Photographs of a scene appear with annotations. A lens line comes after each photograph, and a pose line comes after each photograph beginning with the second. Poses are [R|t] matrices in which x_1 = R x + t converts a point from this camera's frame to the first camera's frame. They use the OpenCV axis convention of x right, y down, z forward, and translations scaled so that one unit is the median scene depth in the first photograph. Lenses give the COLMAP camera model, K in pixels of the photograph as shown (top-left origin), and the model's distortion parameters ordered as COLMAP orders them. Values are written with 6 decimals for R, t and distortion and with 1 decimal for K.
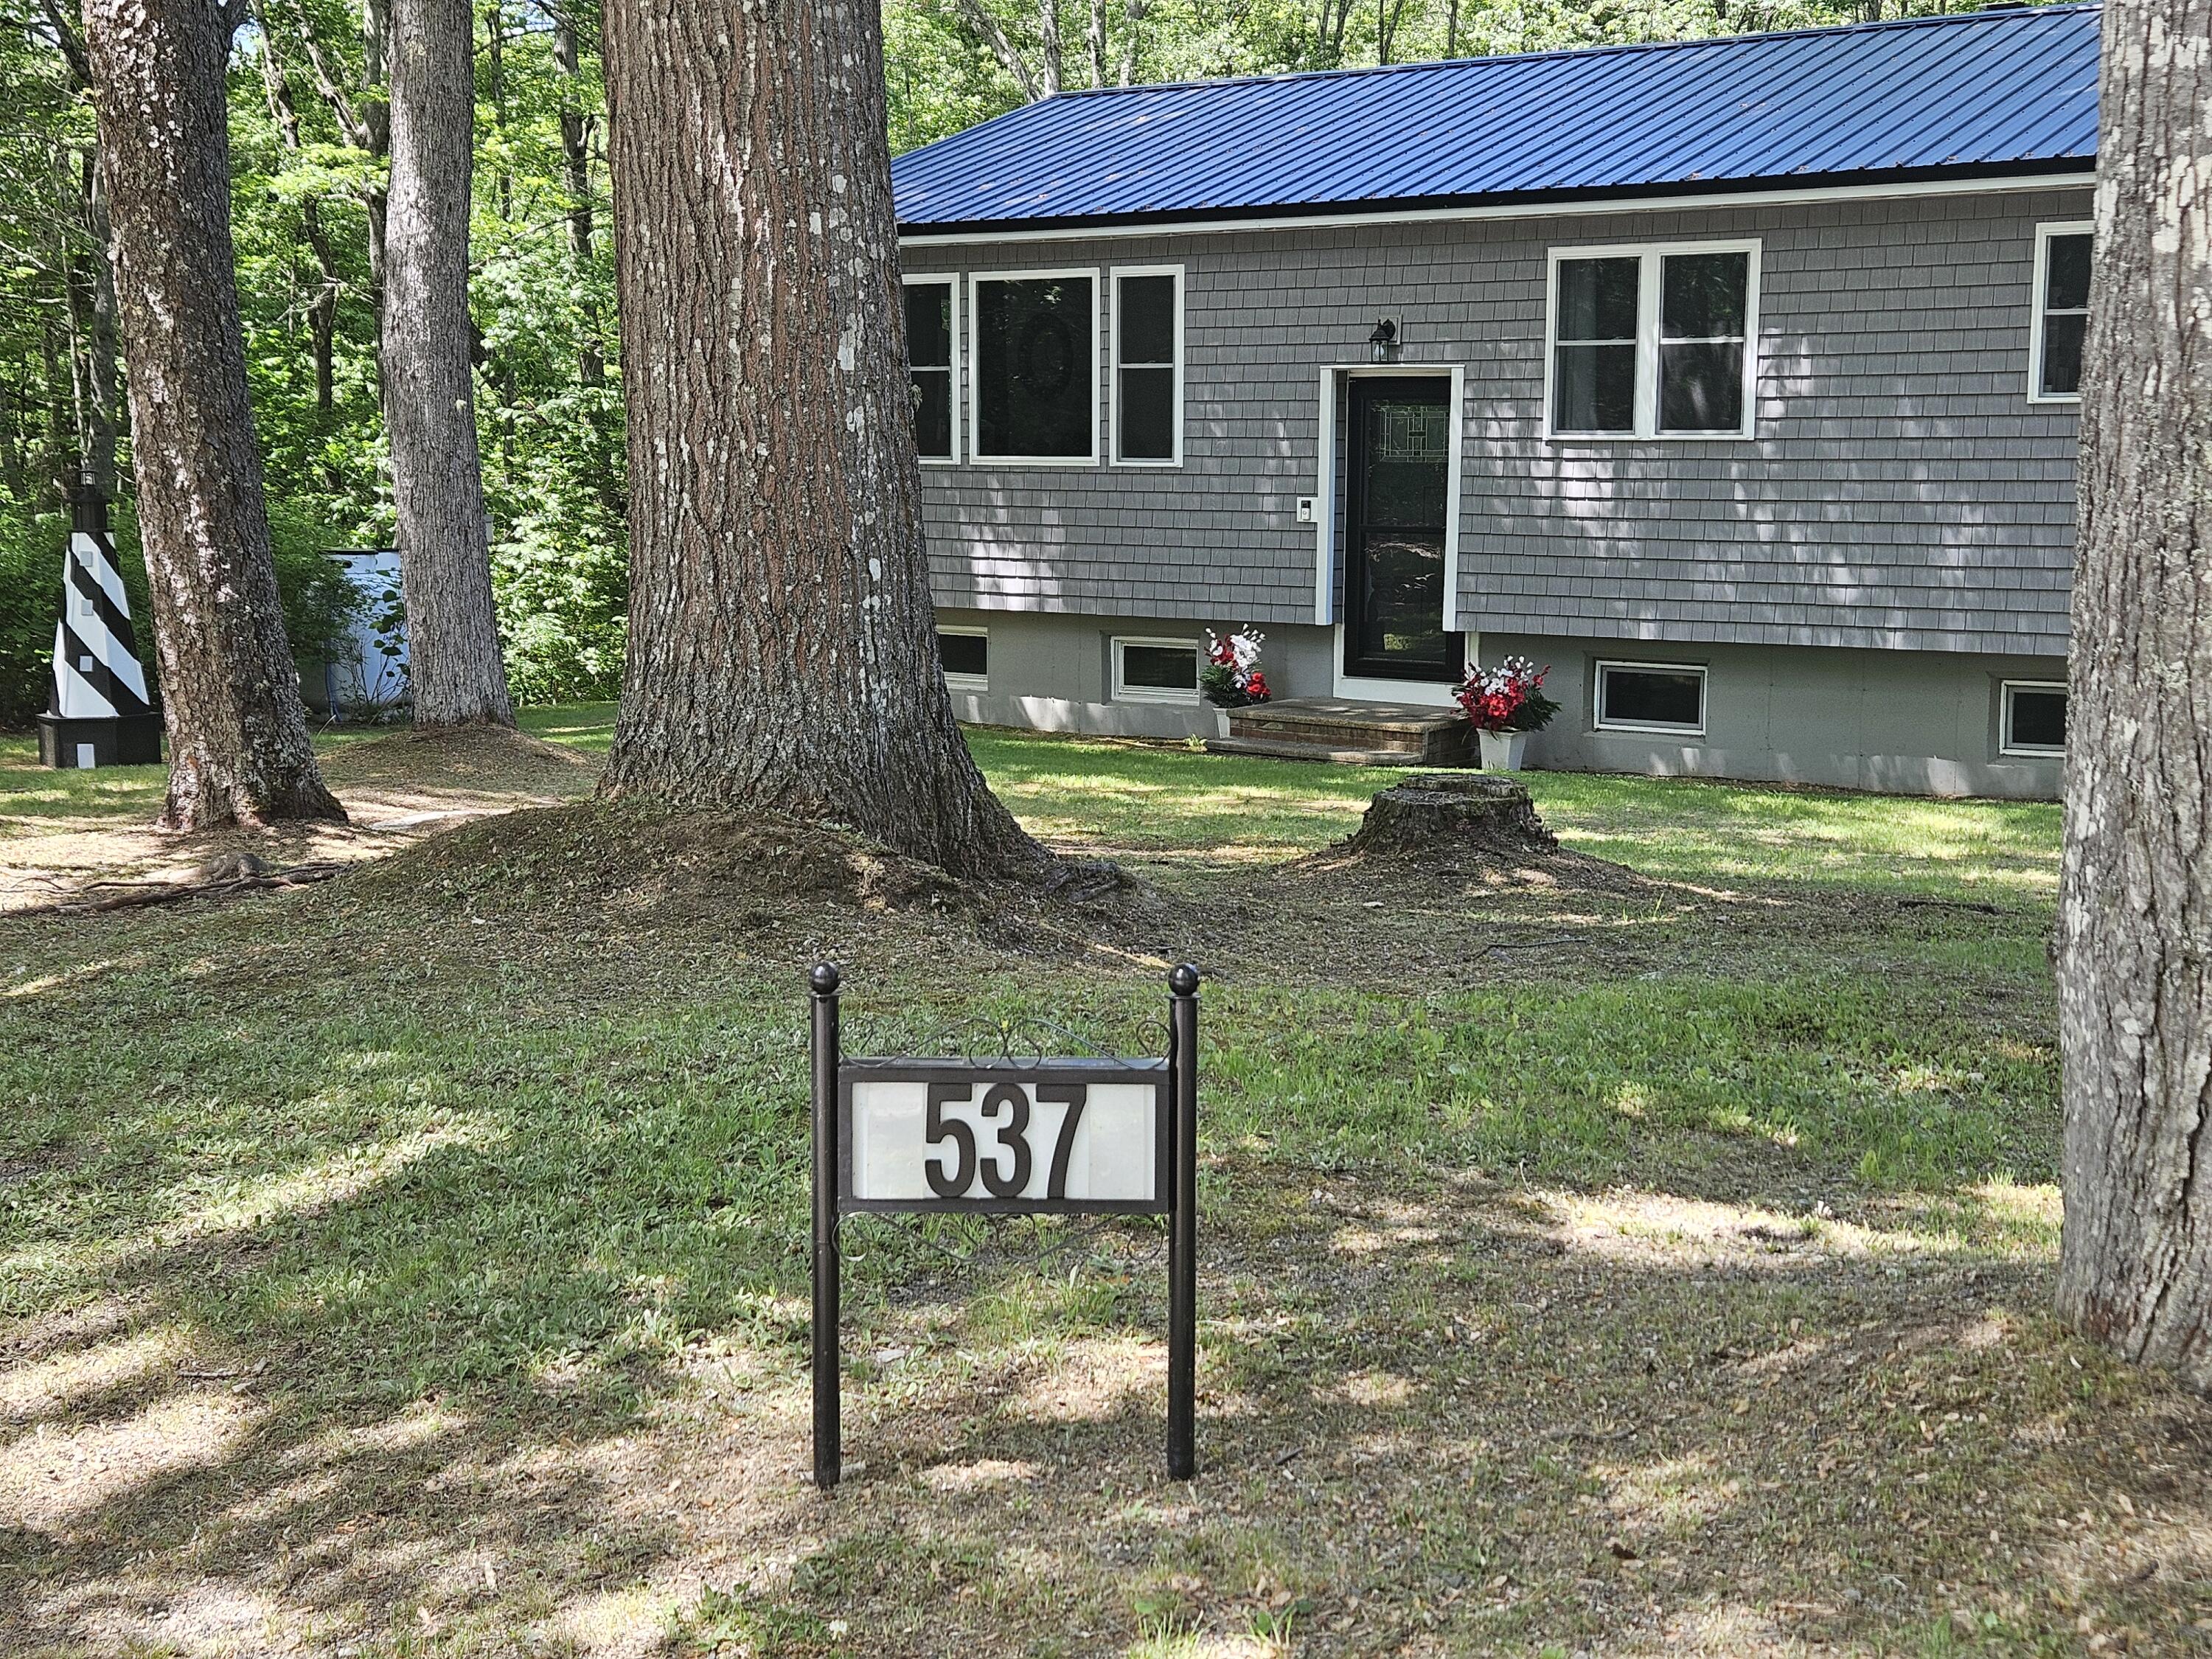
lens RADIAL K [[2954.8, 0, 1106.0], [0, 2954.8, 829.5], [0, 0, 1]] dist [0.079355, -0.057261]
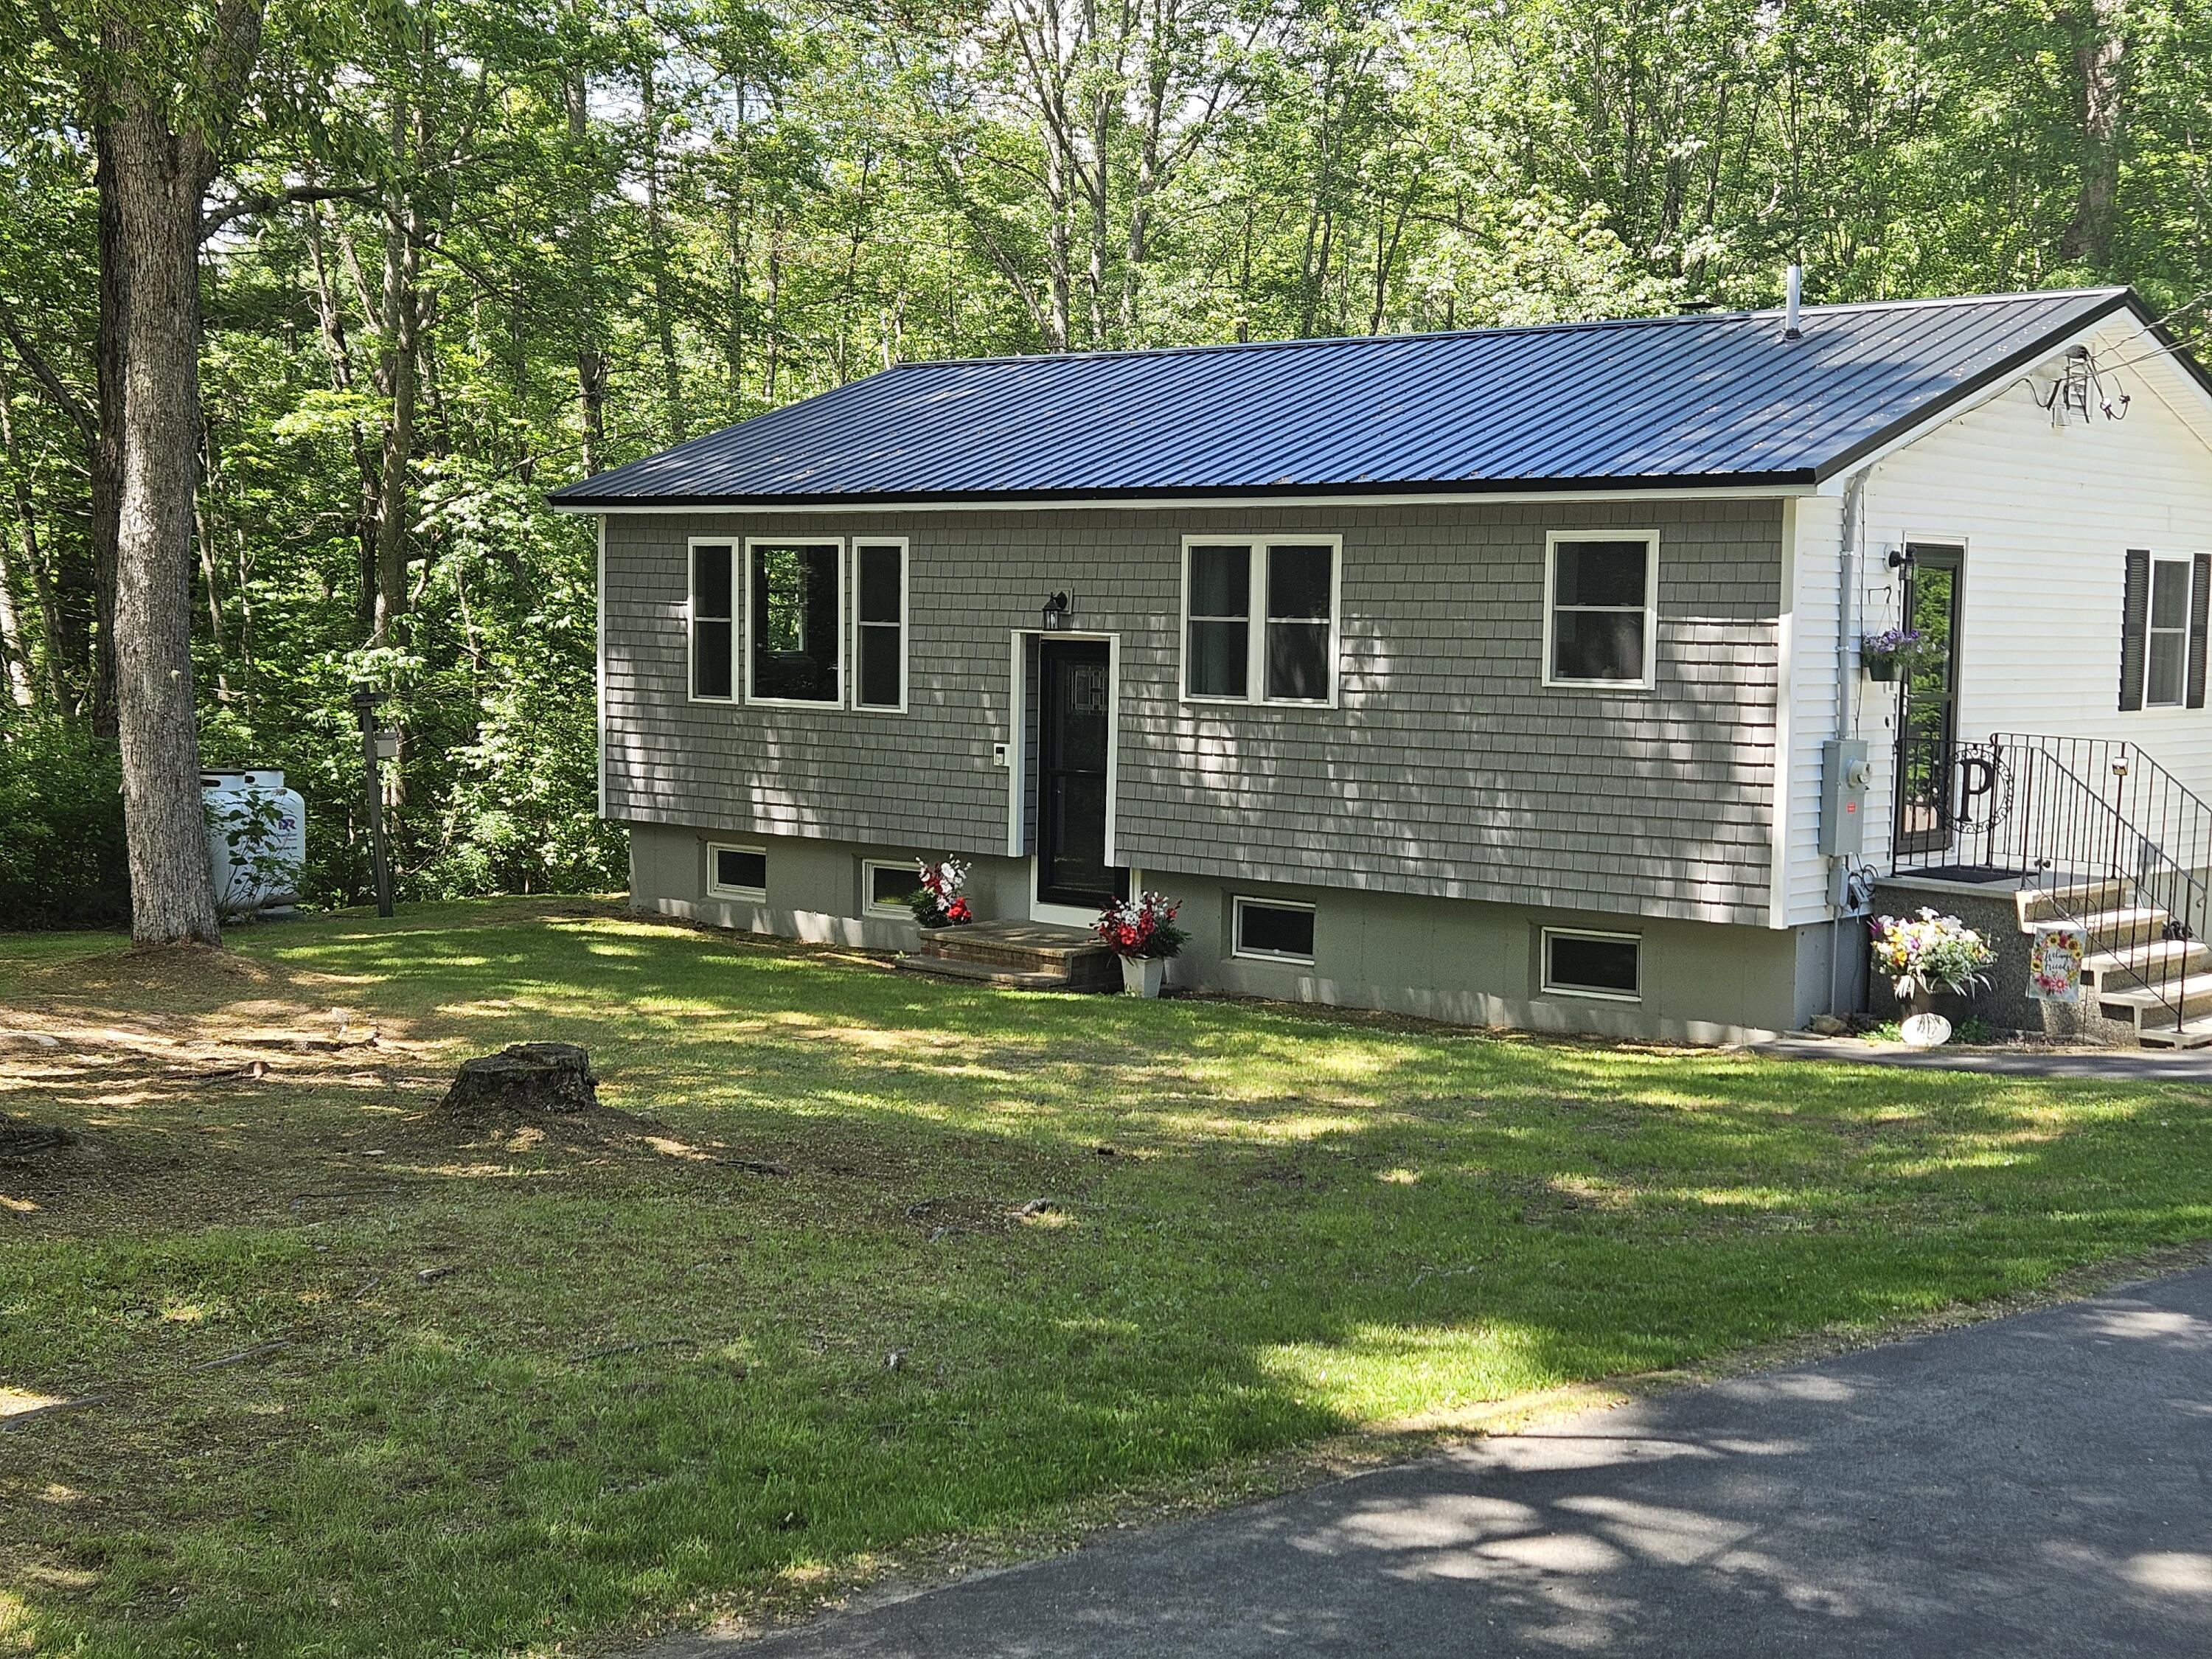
lens RADIAL K [[2954.8, 0, 1106.0], [0, 2954.8, 829.5], [0, 0, 1]] dist [0.079355, -0.057261]
pose [[0.995818, 0.017275, -0.089713, 0.220720], [-0.021946, 0.998440, -0.051343, -0.023790], [0.088686, 0.053097, 0.994643, -0.124462]]
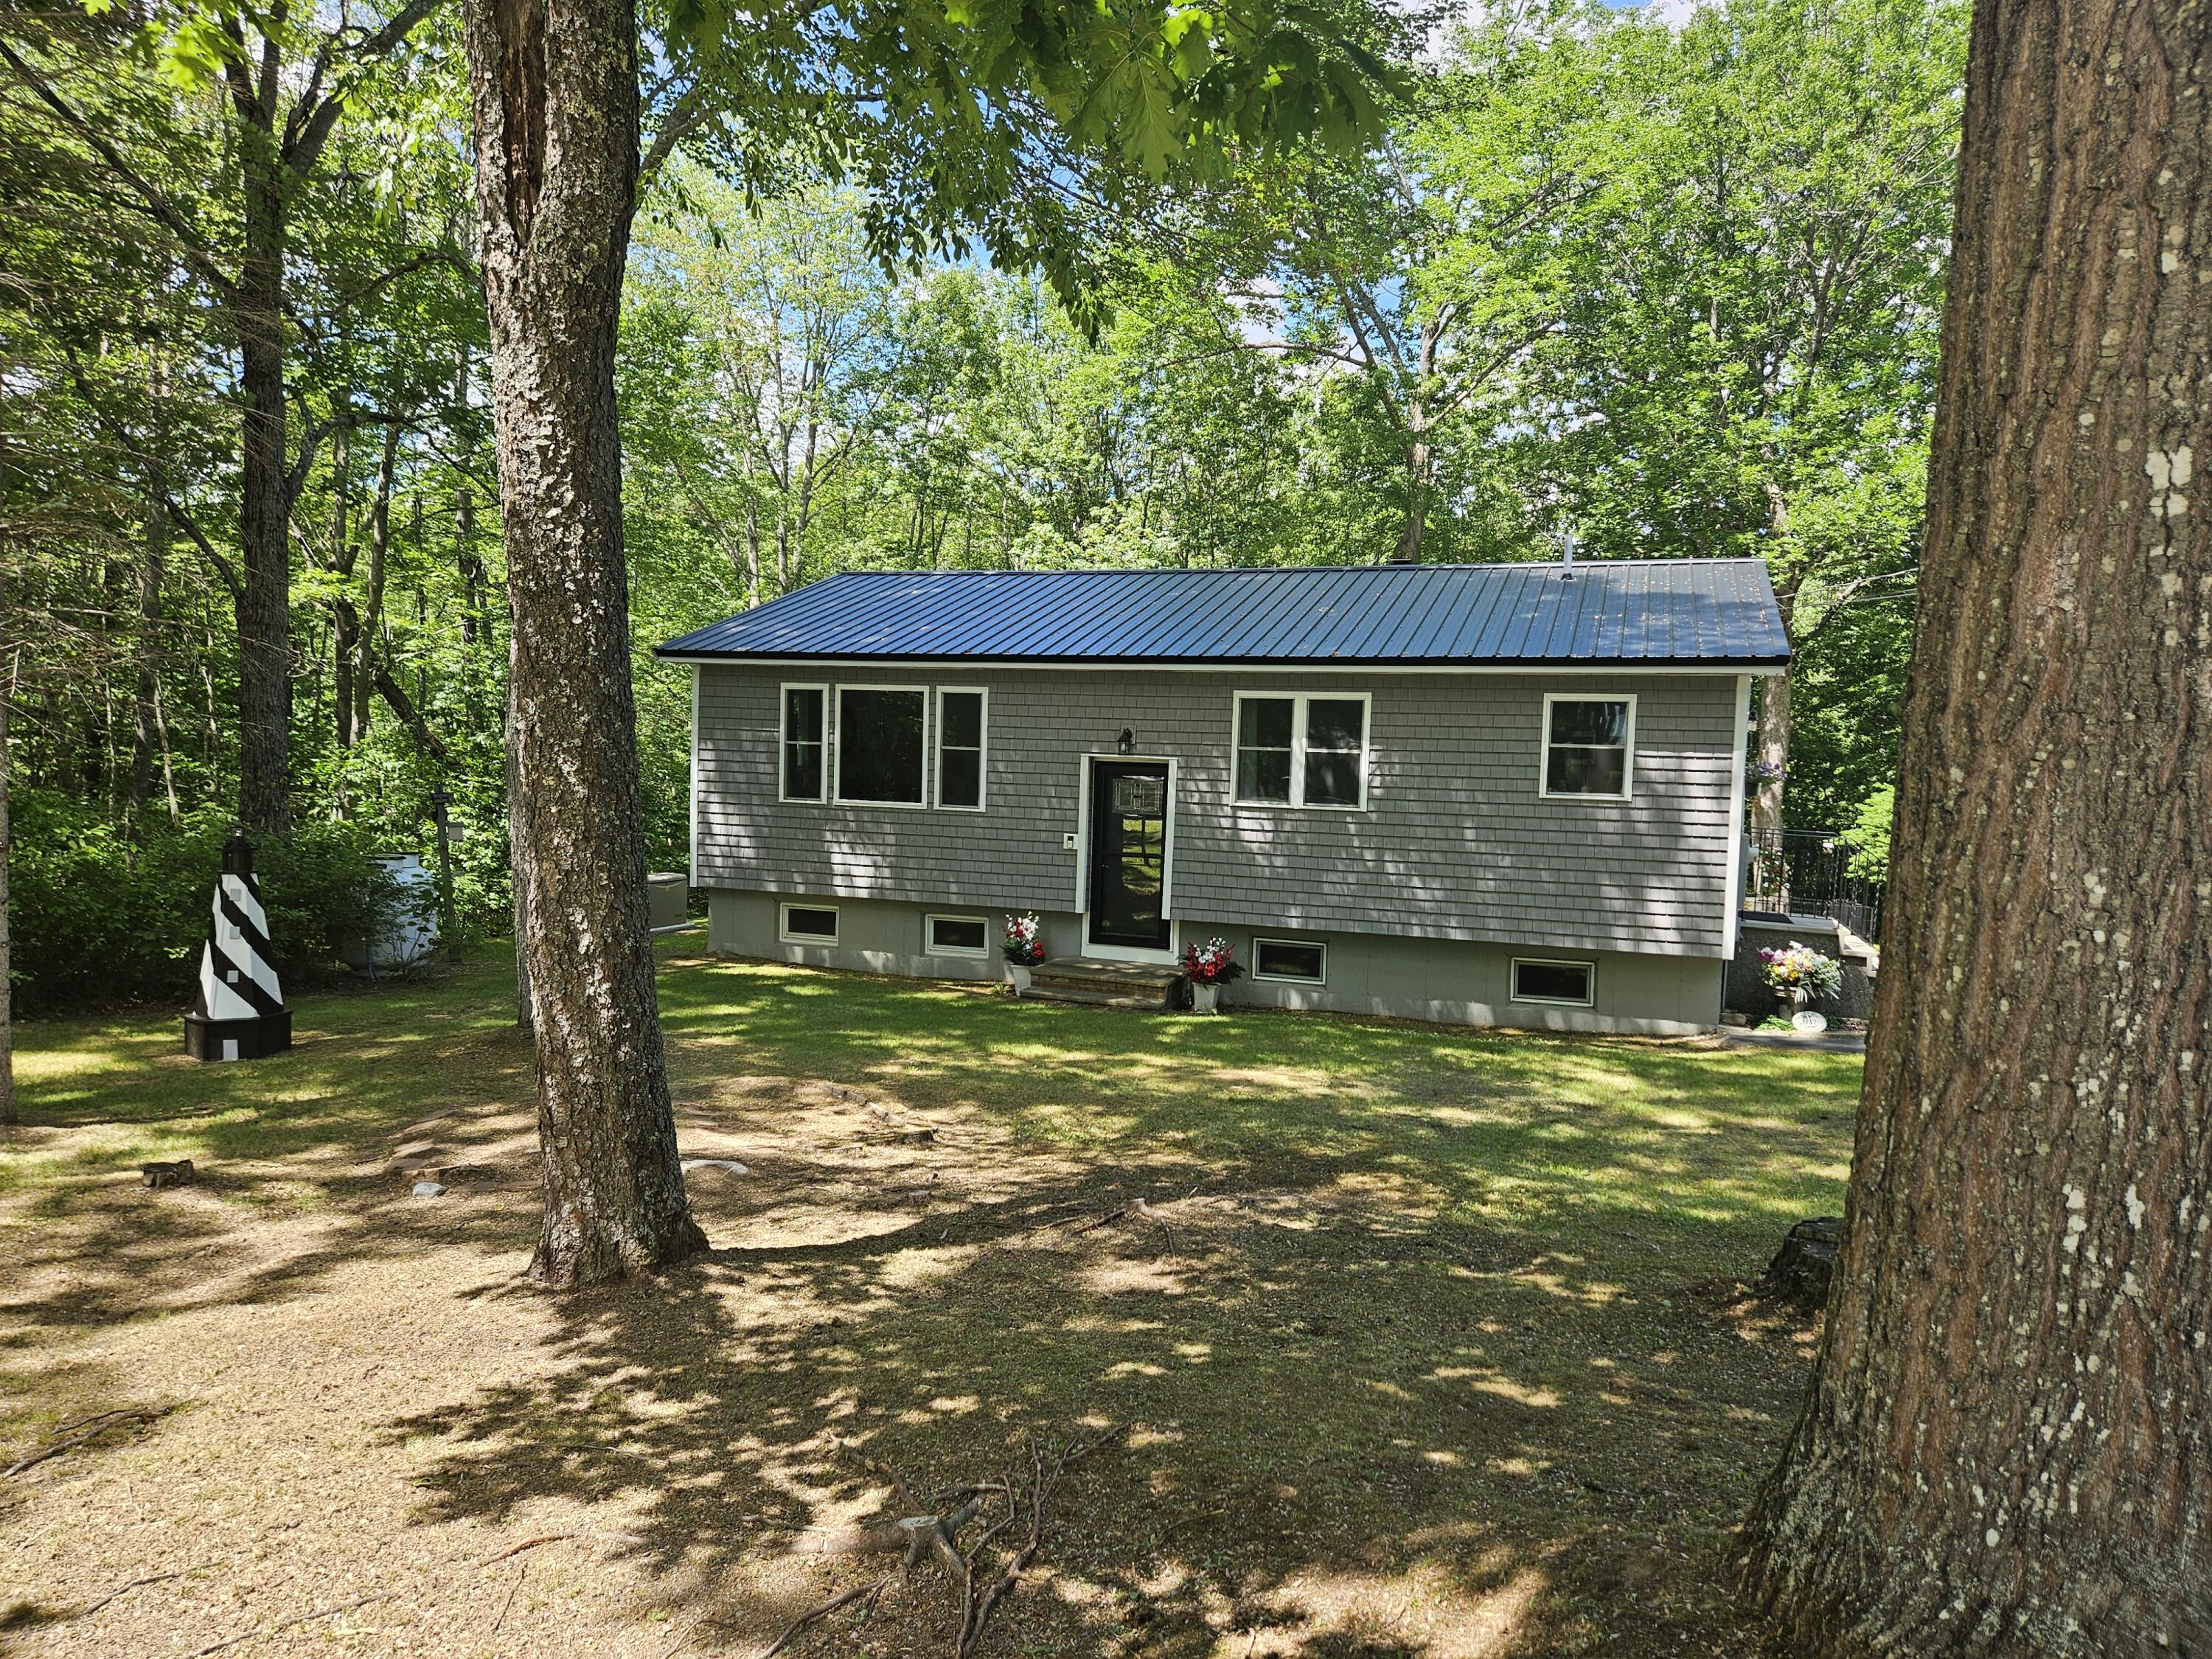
lens RADIAL K [[1470.7, 0, 1117.3], [0, 1470.7, 833.1], [0, 0, 1]] dist [0.091378, -0.089983]
pose [[0.956265, 0.009250, 0.292356, -0.149471], [0.010586, 0.997751, -0.066192, -0.062620], [-0.292311, 0.066392, 0.954016, 0.240412]]
